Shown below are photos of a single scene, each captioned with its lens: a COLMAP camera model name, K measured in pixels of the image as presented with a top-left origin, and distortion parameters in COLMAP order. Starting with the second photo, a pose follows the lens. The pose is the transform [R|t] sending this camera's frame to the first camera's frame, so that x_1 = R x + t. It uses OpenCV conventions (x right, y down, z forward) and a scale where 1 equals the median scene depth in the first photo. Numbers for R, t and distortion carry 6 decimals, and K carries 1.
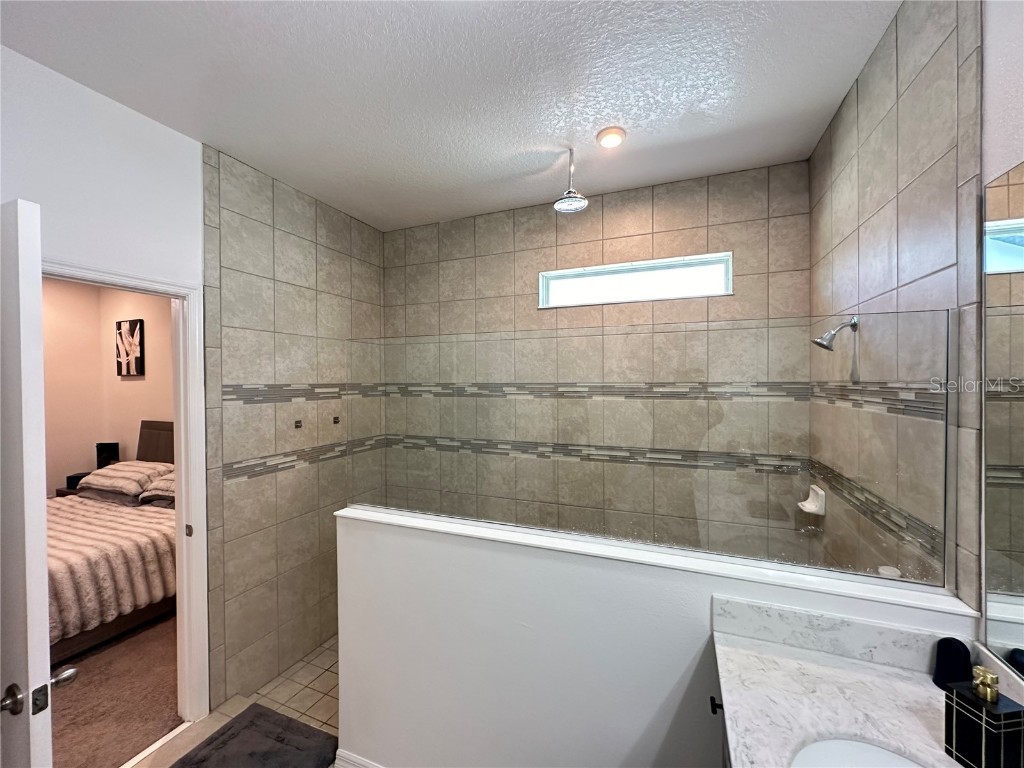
lens RADIAL K [[410.1, 0, 511.0], [0, 410.1, 384.0], [0, 0, 1]] dist [-0.002192, 0.000146]
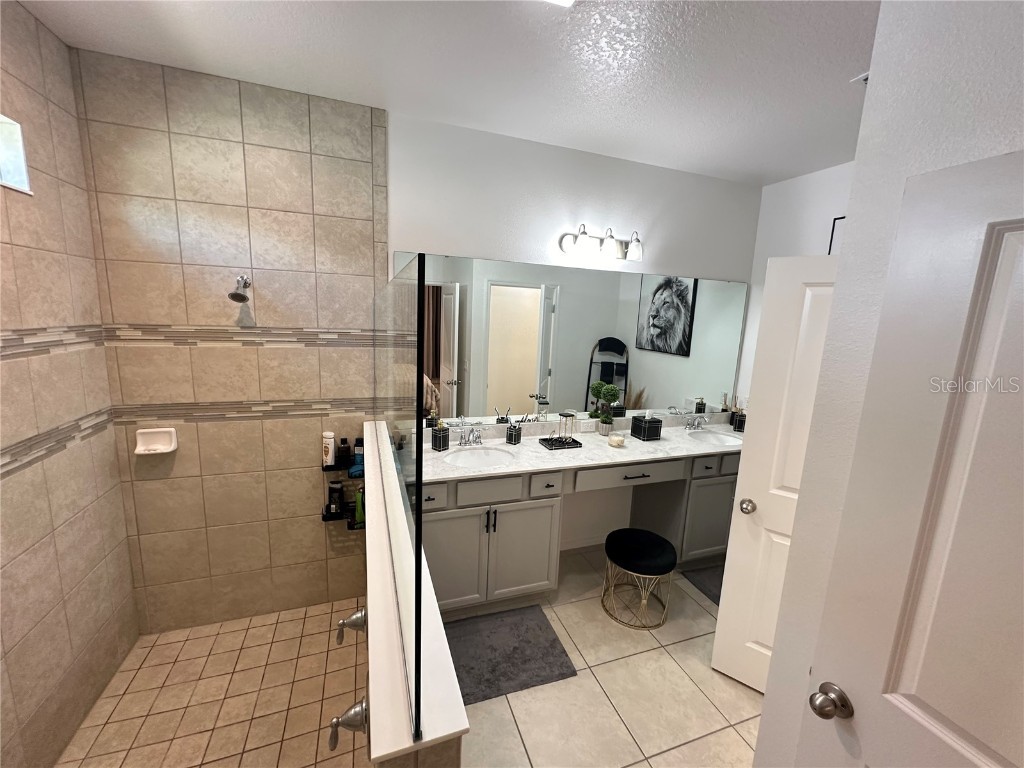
lens RADIAL K [[410.1, 0, 511.0], [0, 410.1, 384.0], [0, 0, 1]] dist [-0.002192, 0.000146]
pose [[-0.664136, -0.146815, 0.733054, -0.516764], [-0.031047, 0.985098, 0.169166, -0.052913], [-0.746967, 0.089590, -0.658798, 0.893953]]
